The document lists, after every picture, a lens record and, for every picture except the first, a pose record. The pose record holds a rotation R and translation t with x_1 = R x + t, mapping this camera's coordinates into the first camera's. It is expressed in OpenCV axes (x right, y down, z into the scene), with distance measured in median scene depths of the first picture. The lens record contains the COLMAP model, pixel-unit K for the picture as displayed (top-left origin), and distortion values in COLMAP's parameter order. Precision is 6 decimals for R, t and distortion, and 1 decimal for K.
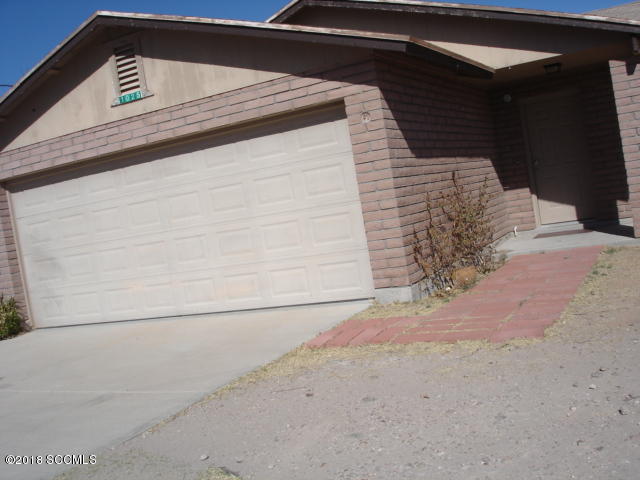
lens RADIAL K [[723.3, 0, 319.1], [0, 723.3, 242.9], [0, 0, 1]] dist [-0.101021, 0.000000]
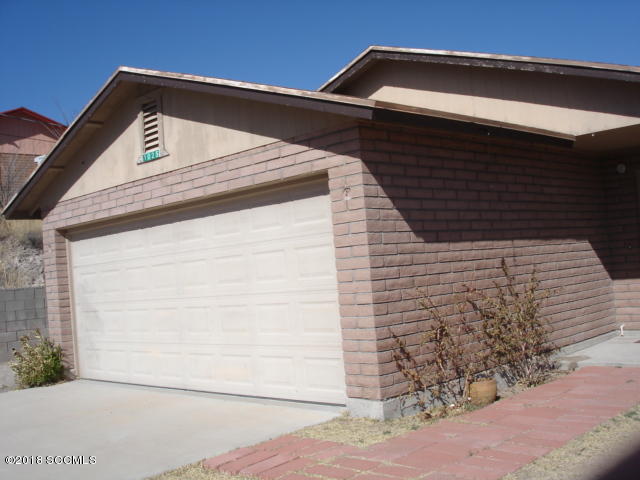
lens RADIAL K [[723.3, 0, 320.7], [0, 723.3, 239.6], [0, 0, 1]] dist [-0.101021, 0.000000]
pose [[0.949255, 0.071186, -0.306345, 0.254707], [-0.090177, 0.994755, -0.048273, -0.065606], [0.301302, 0.073449, 0.950696, 0.160969]]
